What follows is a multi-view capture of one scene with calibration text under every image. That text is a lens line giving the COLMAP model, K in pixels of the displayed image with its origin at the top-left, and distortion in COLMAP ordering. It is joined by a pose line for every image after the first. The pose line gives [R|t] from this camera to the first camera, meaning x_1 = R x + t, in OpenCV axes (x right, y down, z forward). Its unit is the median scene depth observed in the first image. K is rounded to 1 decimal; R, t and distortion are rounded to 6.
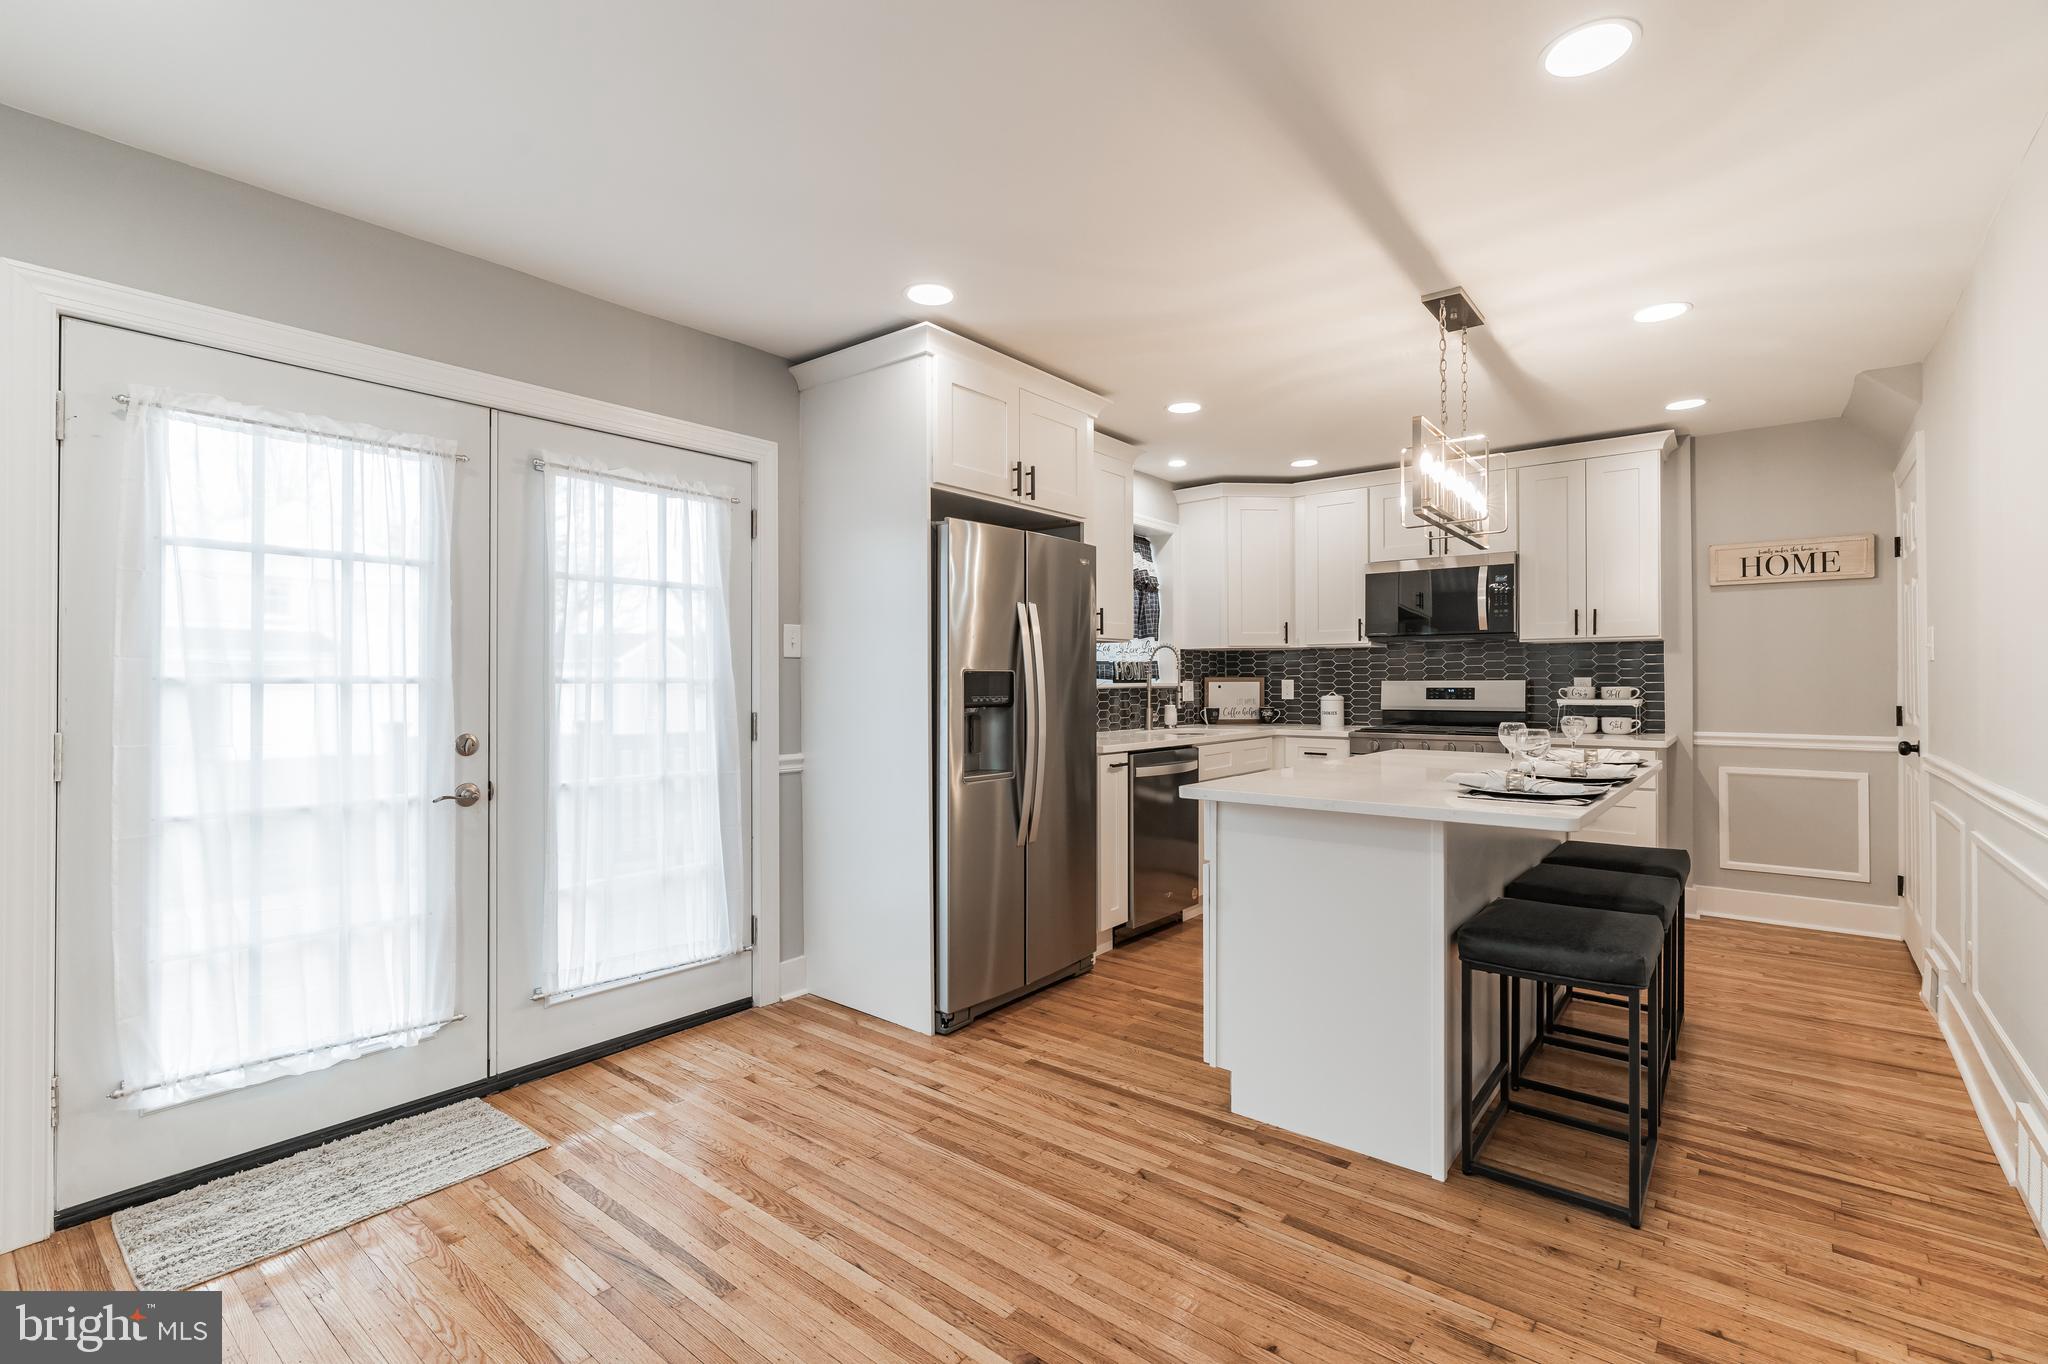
lens RADIAL K [[929.1, 0, 1033.4], [0, 929.1, 677.9], [0, 0, 1]] dist [-0.003117, 0.000678]
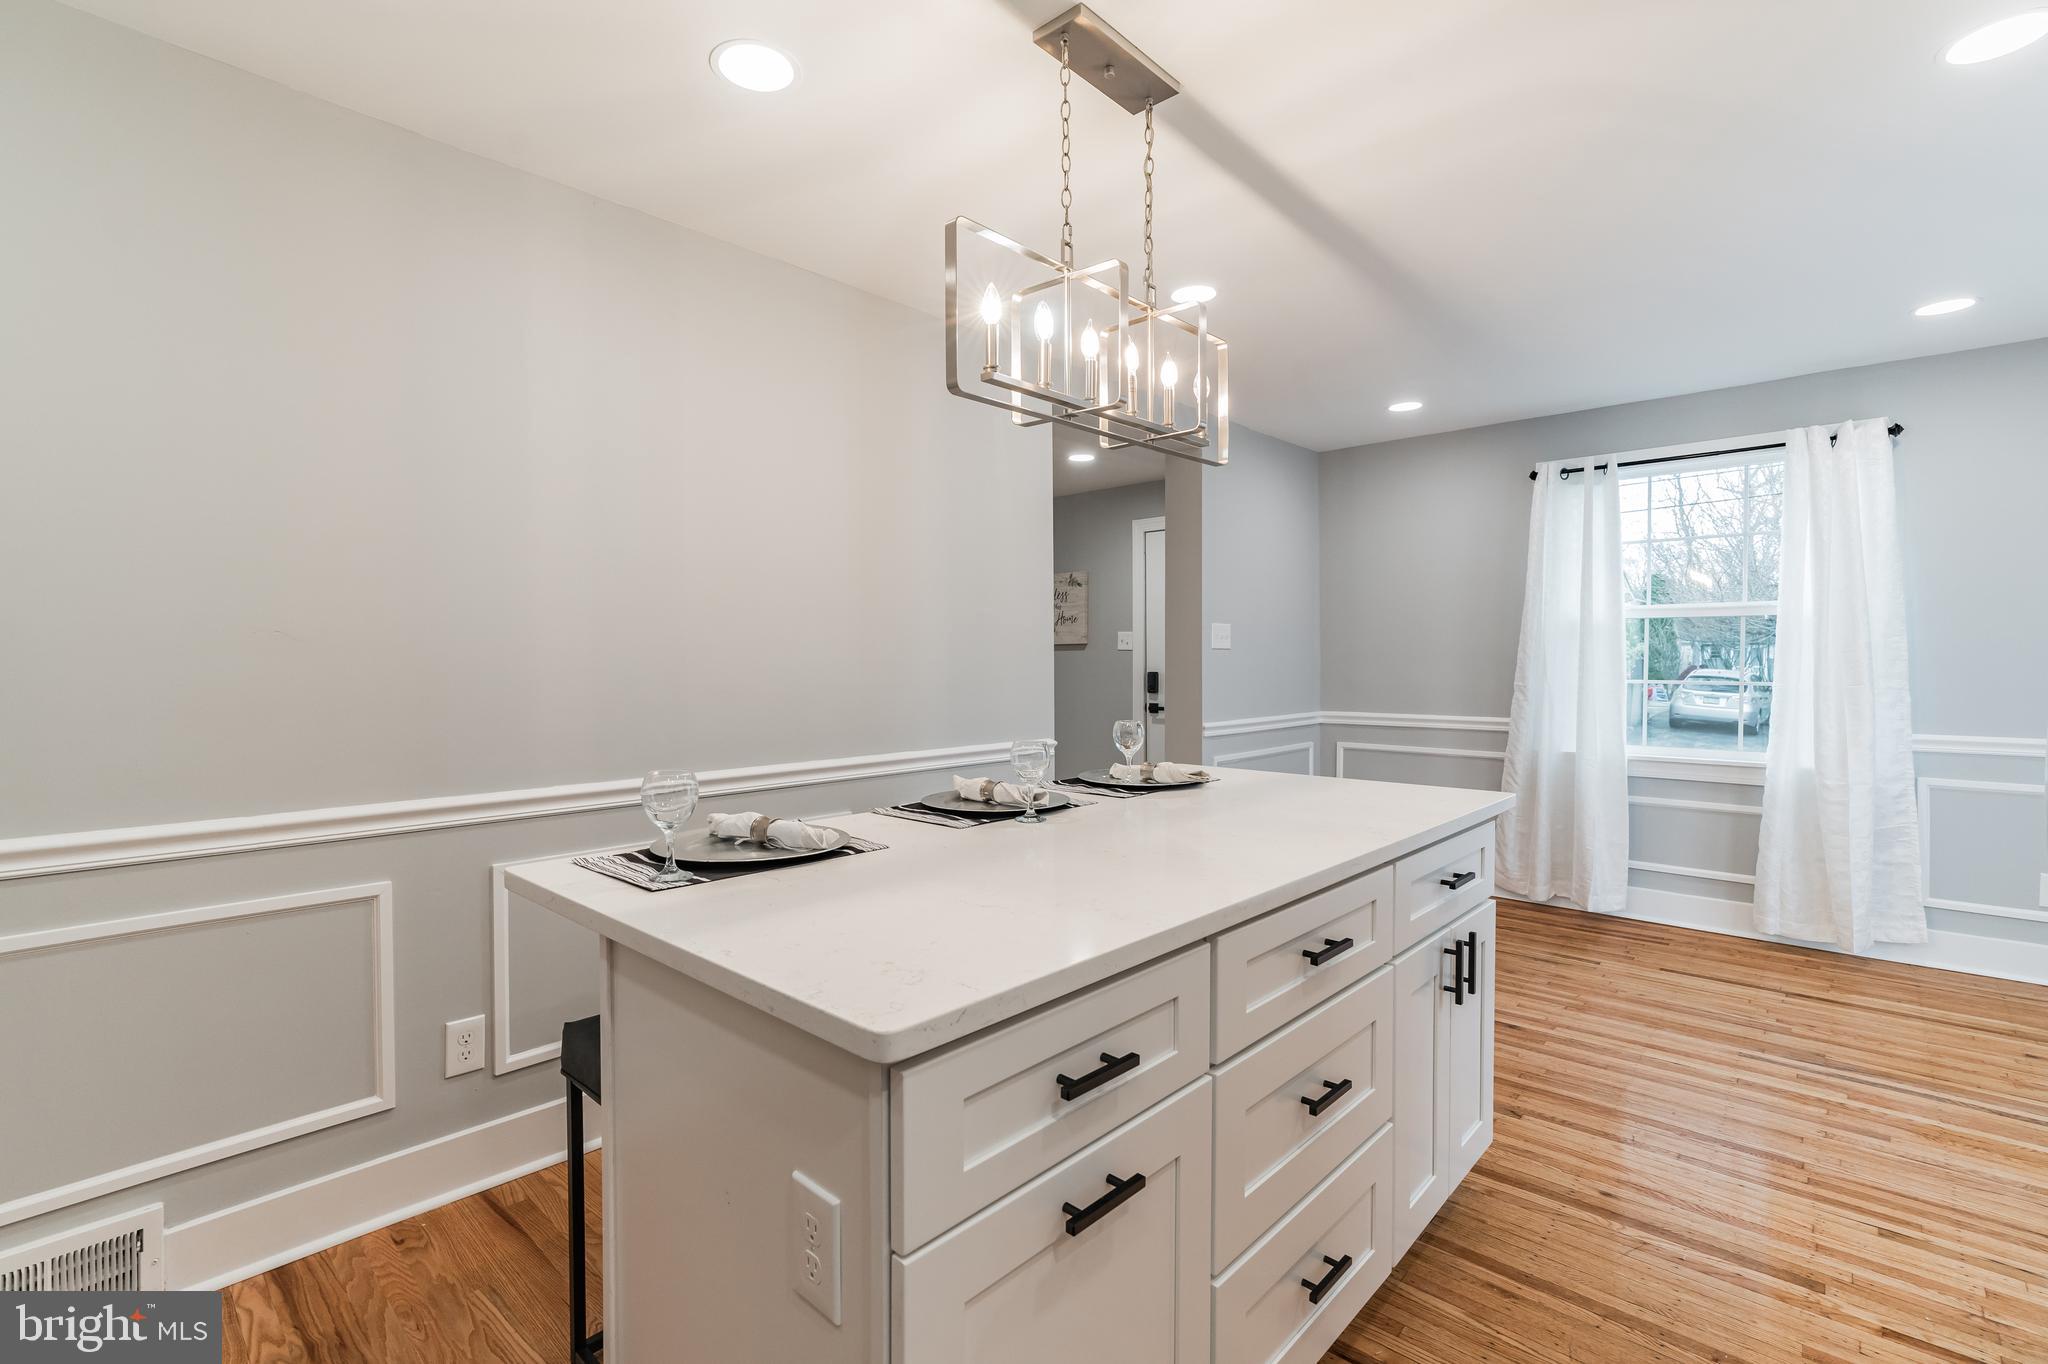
lens RADIAL K [[913.4, 0, 1028.5], [0, 913.4, 672.8], [0, 0, 1]] dist [-0.004901, 0.001191]
pose [[-0.996971, 0.000678, 0.077774, 0.308484], [0.001090, 0.999986, 0.005261, 0.001756], [-0.077770, 0.005330, -0.996957, 1.073064]]
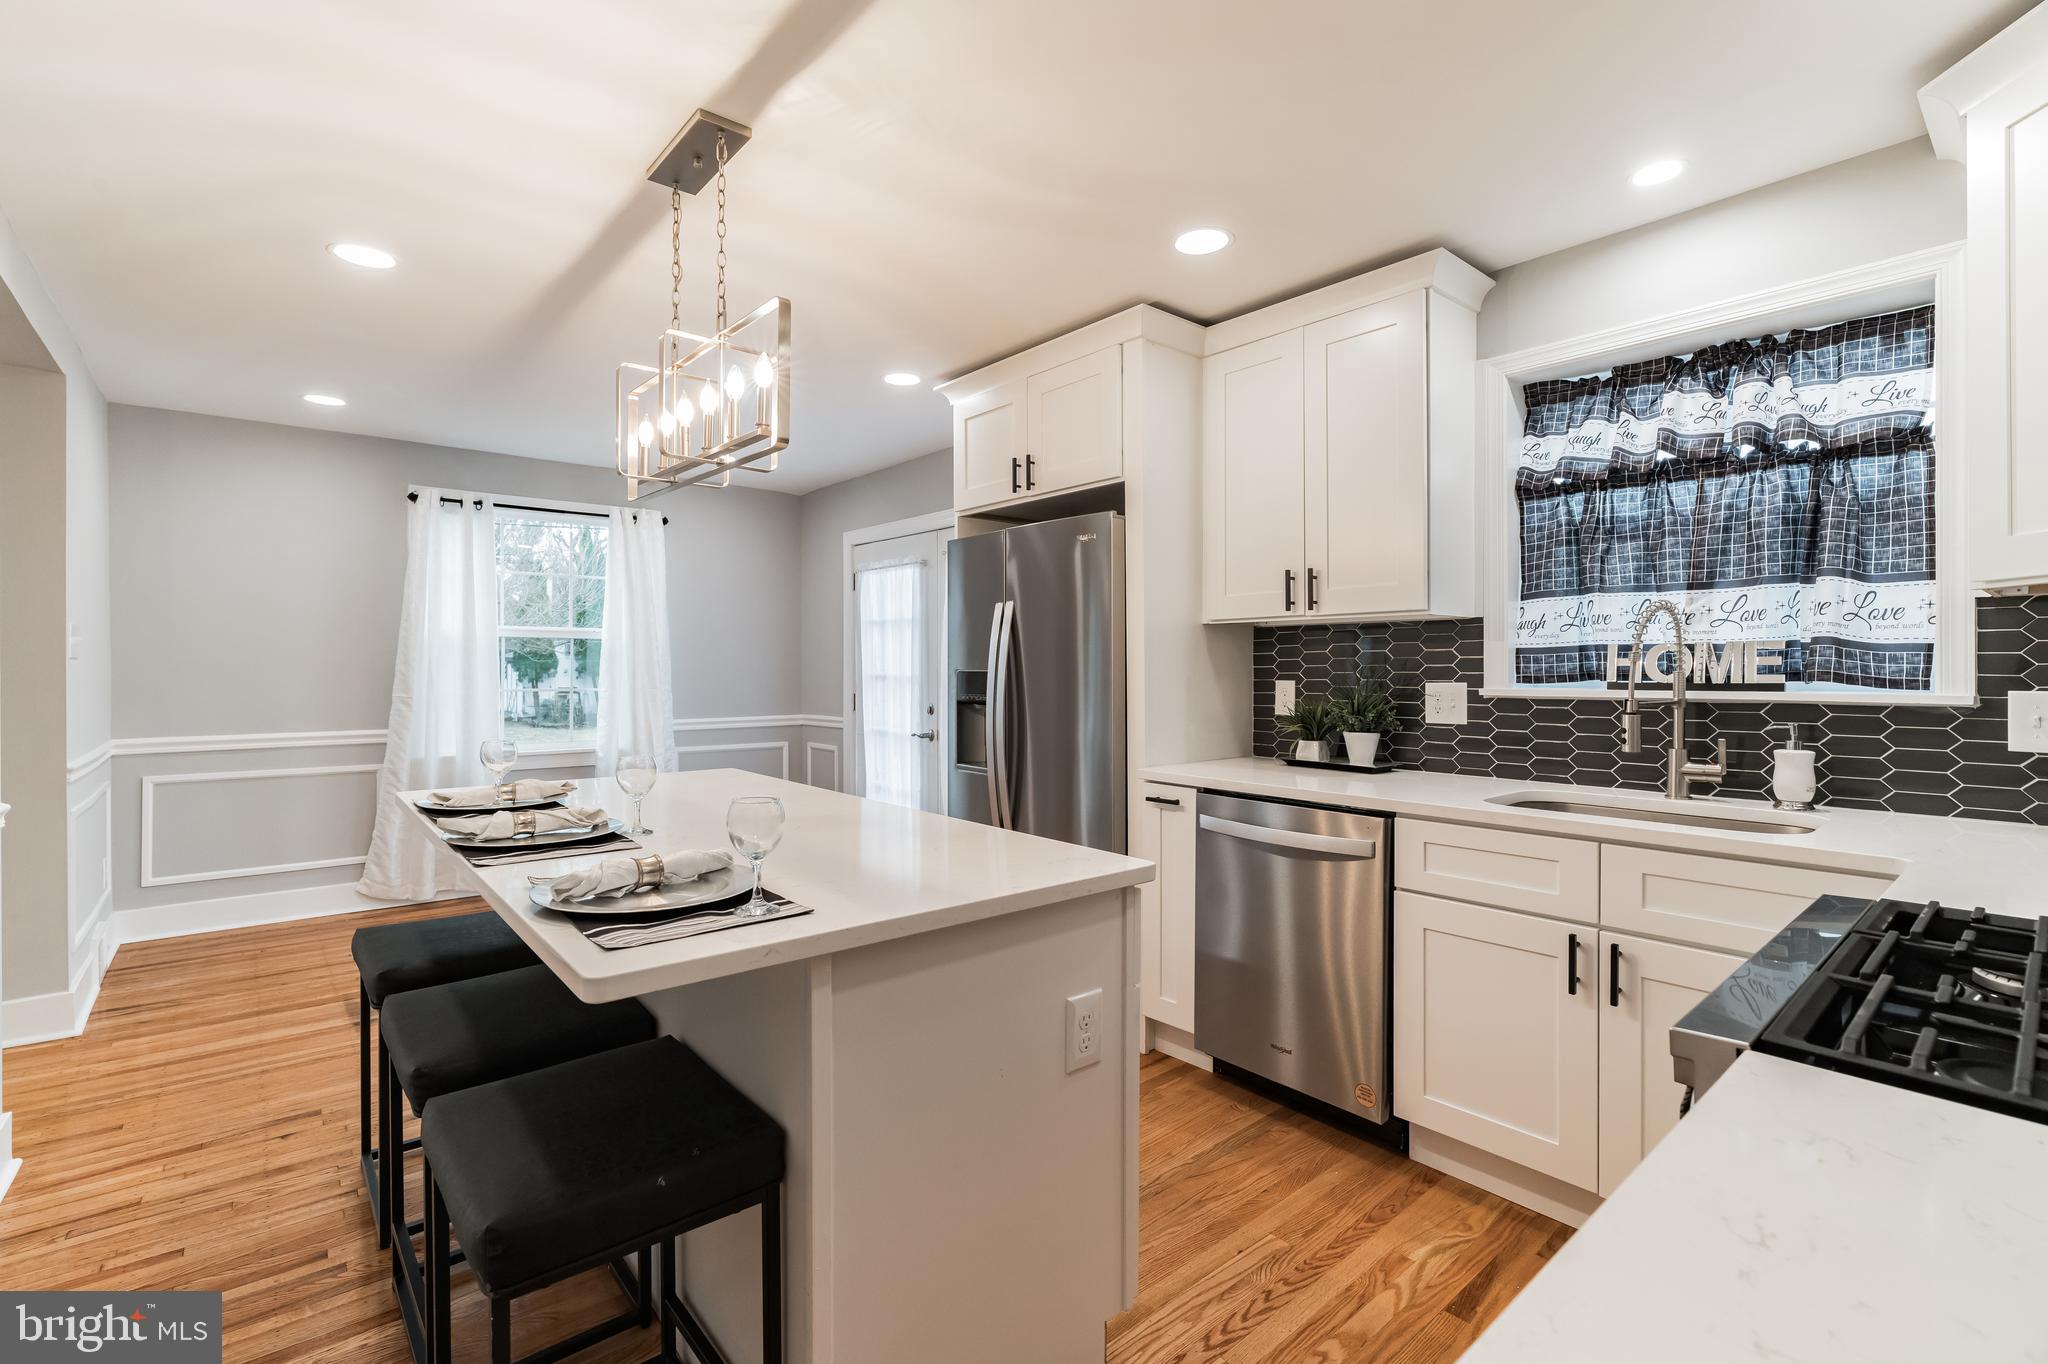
lens RADIAL K [[927.0, 0, 1007.5], [0, 927.0, 670.1], [0, 0, 1]] dist [-0.014600, 0.004740]
pose [[-0.213329, 0.004814, -0.976969, 0.725261], [0.005329, 0.999979, 0.003764, -0.009254], [0.976966, -0.004404, -0.213350, 0.923436]]
